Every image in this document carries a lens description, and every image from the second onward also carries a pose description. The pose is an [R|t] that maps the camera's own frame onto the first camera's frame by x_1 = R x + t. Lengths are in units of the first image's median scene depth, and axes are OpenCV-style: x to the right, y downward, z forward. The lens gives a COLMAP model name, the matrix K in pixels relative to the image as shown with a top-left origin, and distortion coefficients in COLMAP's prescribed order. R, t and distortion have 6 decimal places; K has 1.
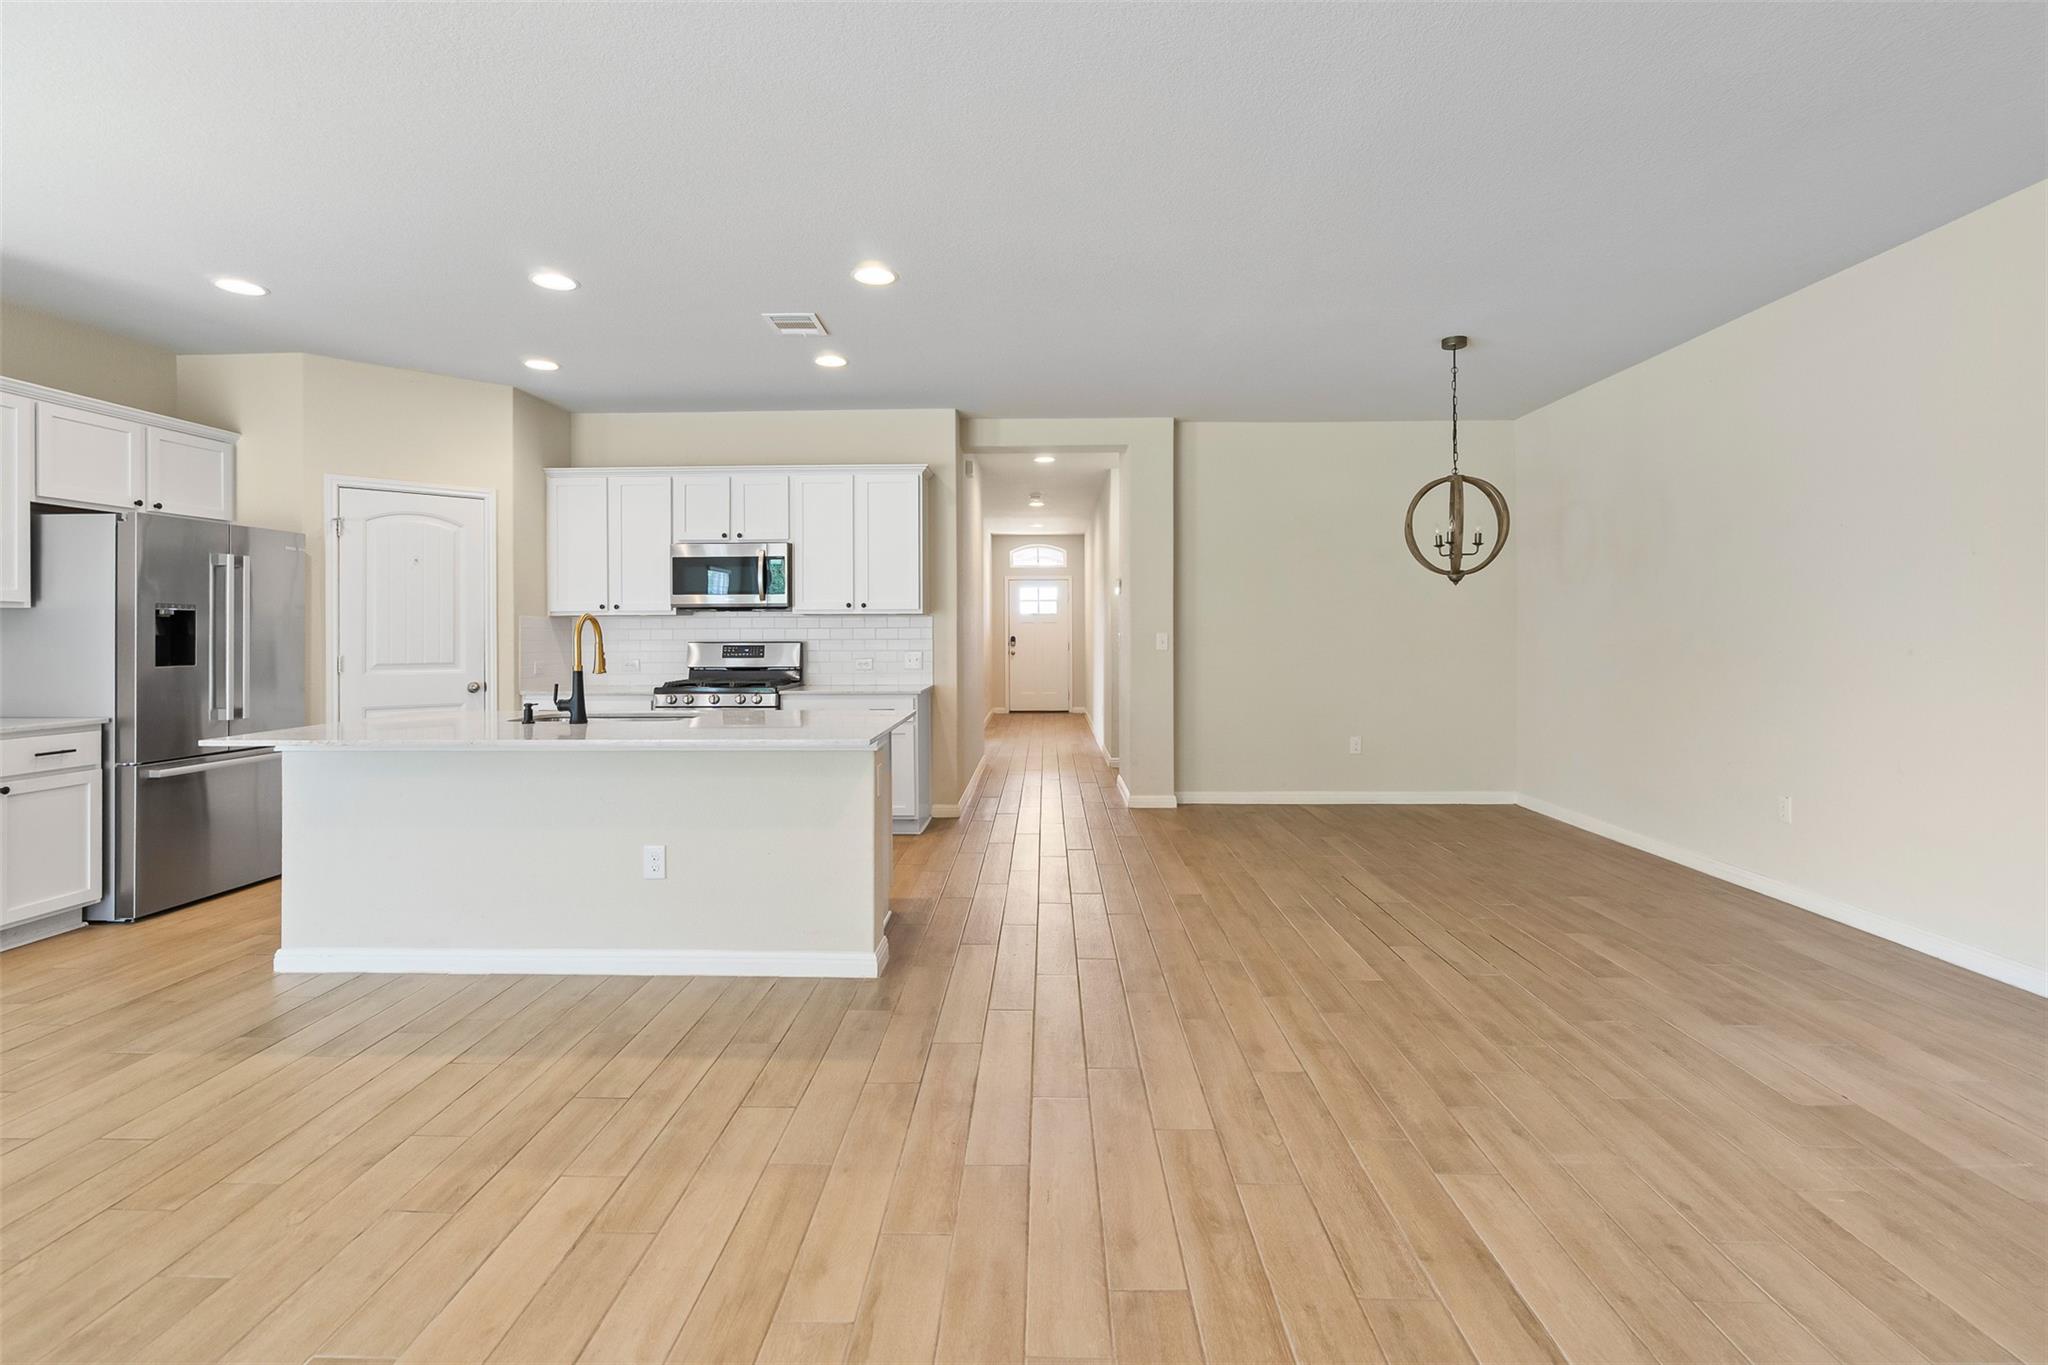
lens RADIAL K [[940.1, 0, 1014.1], [0, 940.1, 620.8], [0, 0, 1]] dist [-0.004419, 0.002465]
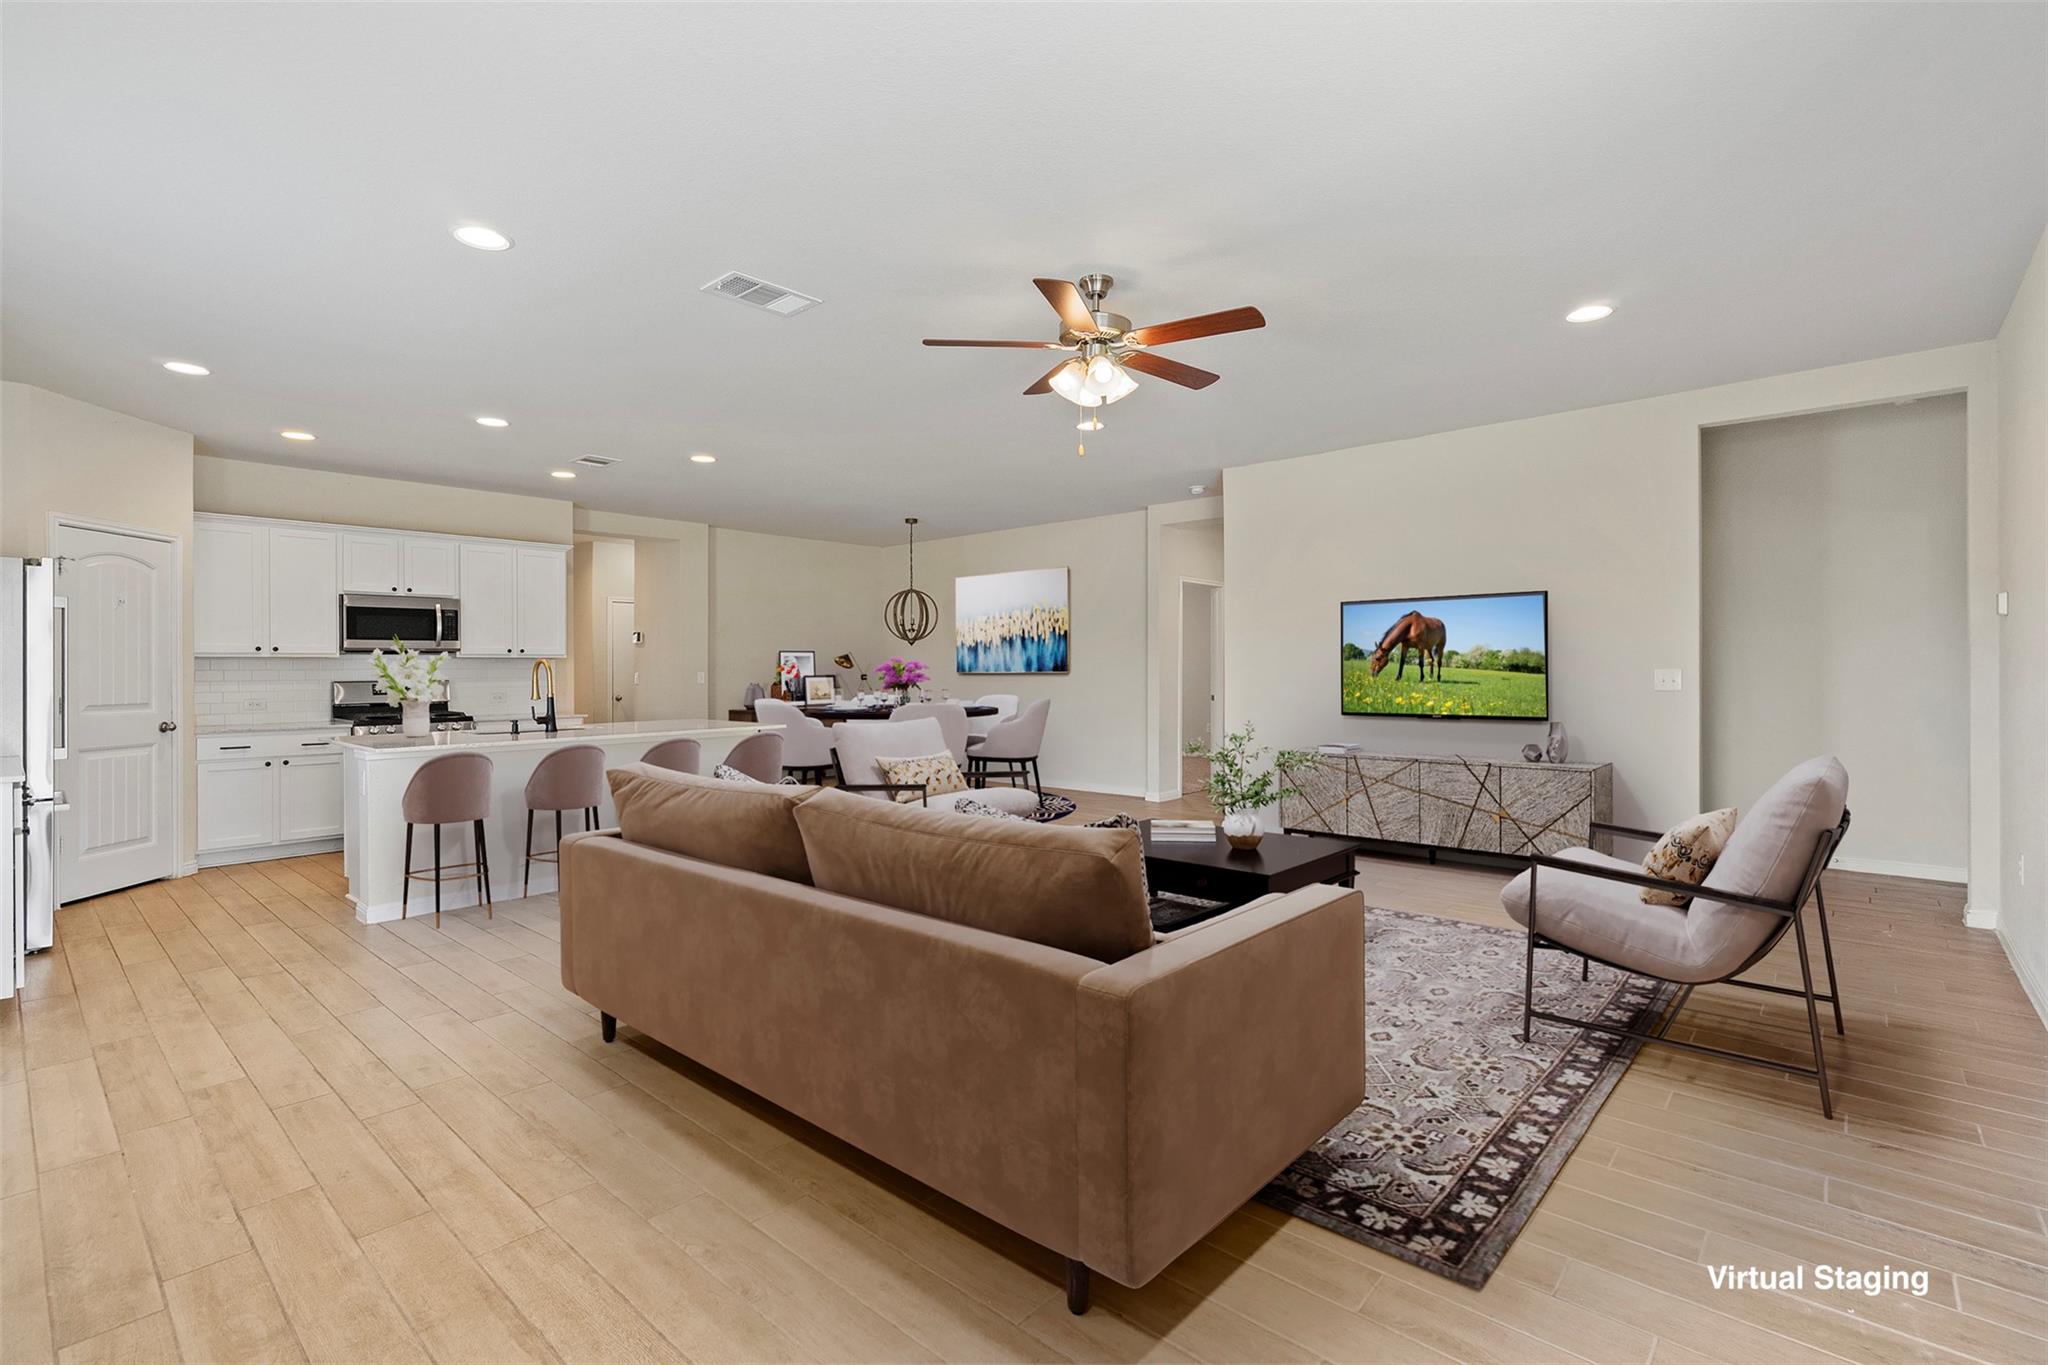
lens RADIAL K [[940.1, 0, 1009.5], [0, 940.1, 665.5], [0, 0, 1]] dist [-0.004419, 0.002465]
pose [[0.654031, -0.000641, 0.756468, -0.777966], [-0.005894, 0.999965, 0.005943, -0.008274], [-0.756445, -0.008346, 0.654004, -0.384807]]
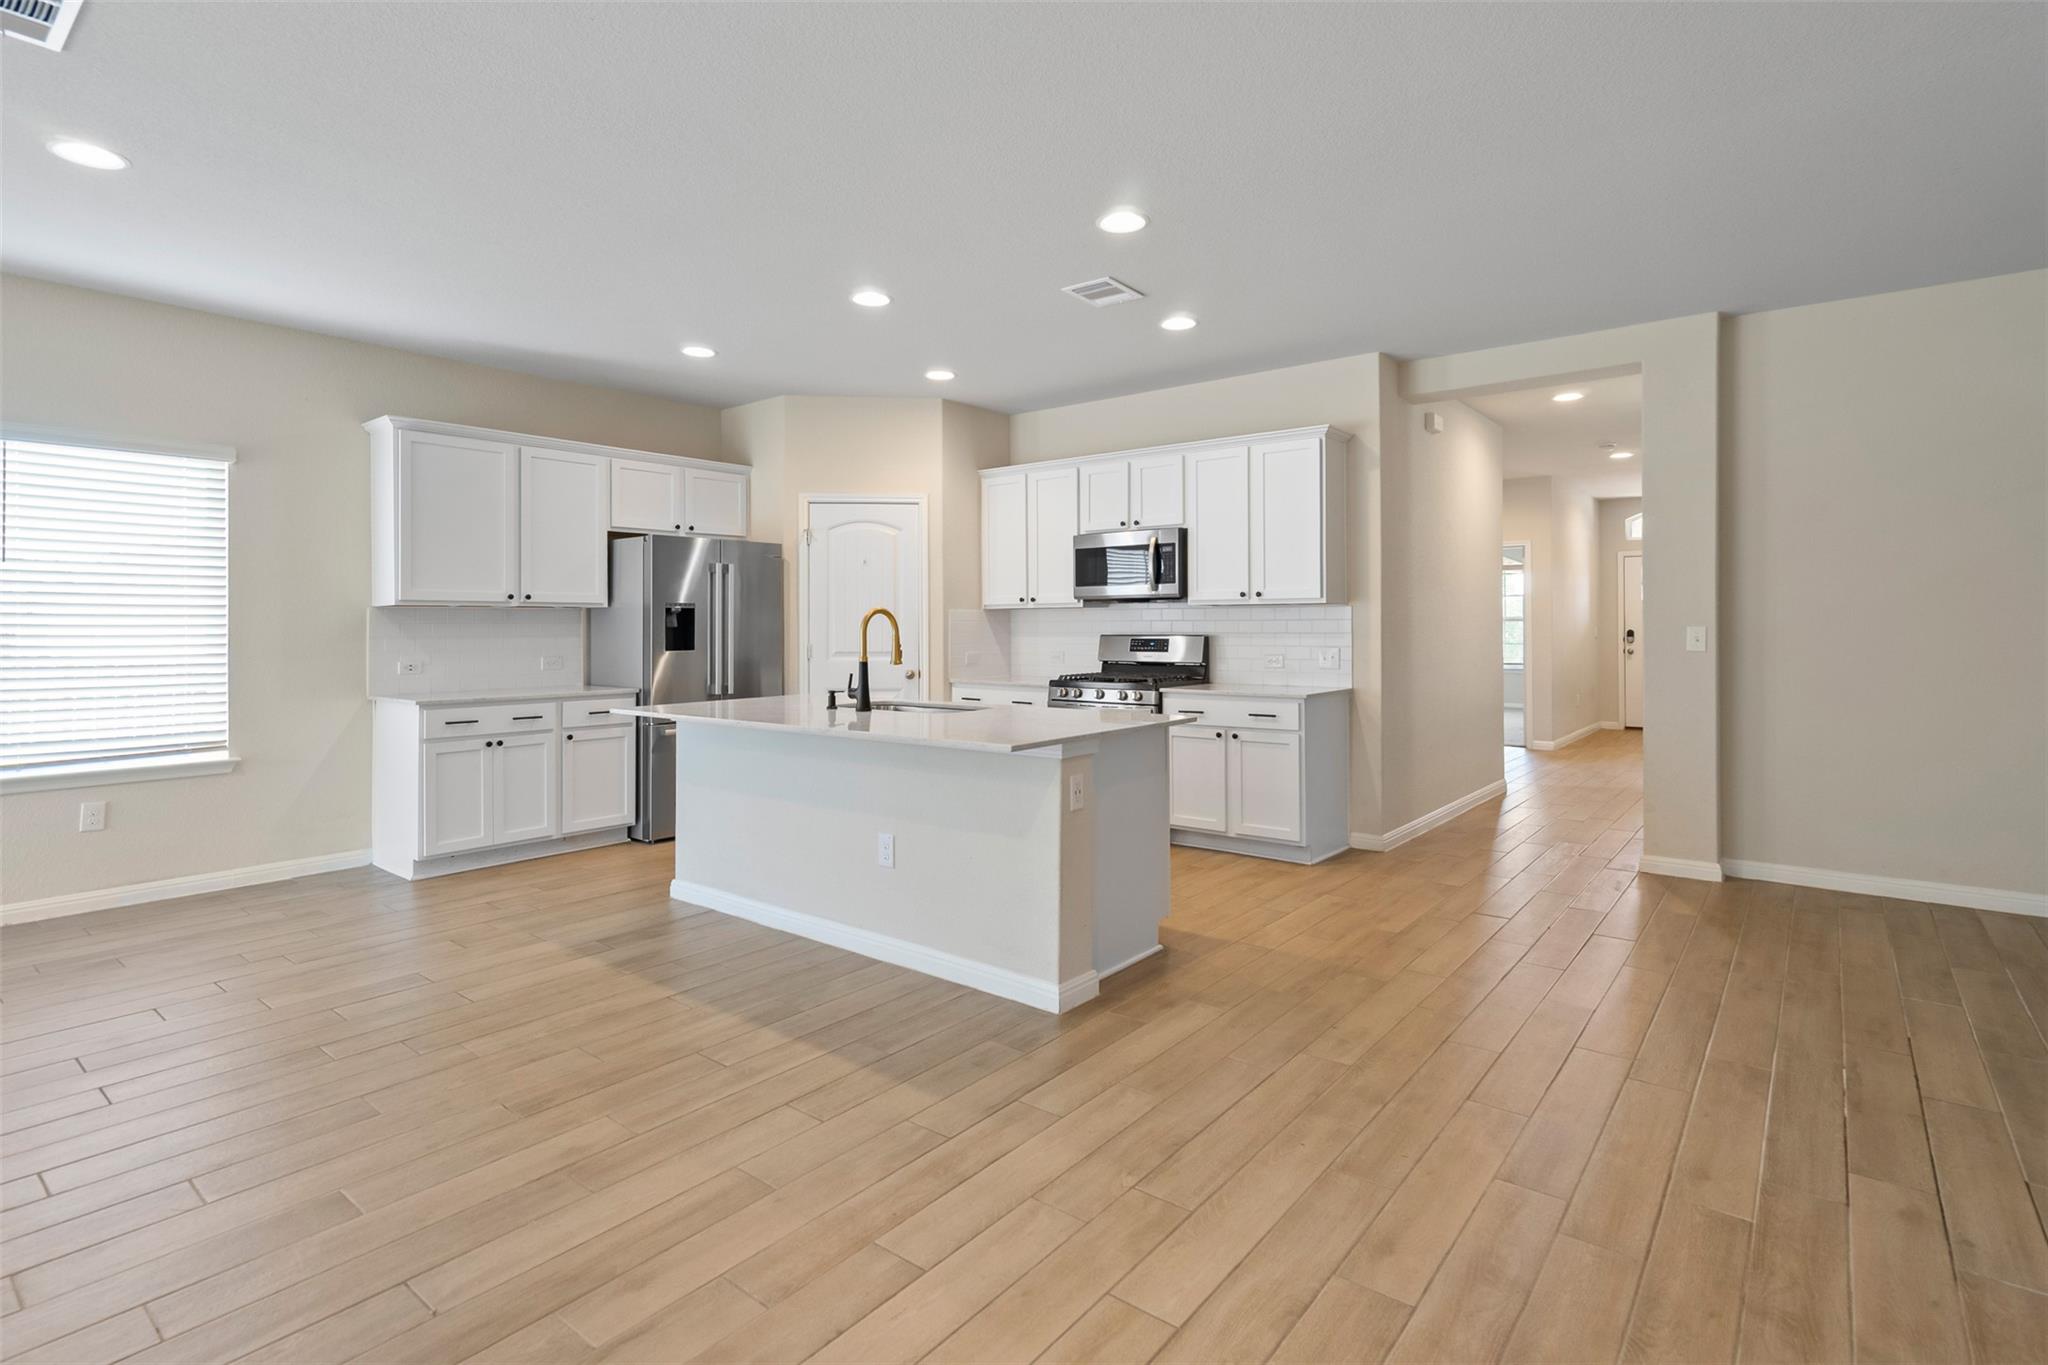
lens RADIAL K [[998.2, 0, 1018.2], [0, 998.2, 612.2], [0, 0, 1]] dist [-0.001510, 0.003260]
pose [[0.799293, -0.006682, -0.600904, 0.245820], [0.006996, 0.999974, -0.001814, 0.000377], [0.600900, -0.002754, 0.799319, 0.138873]]
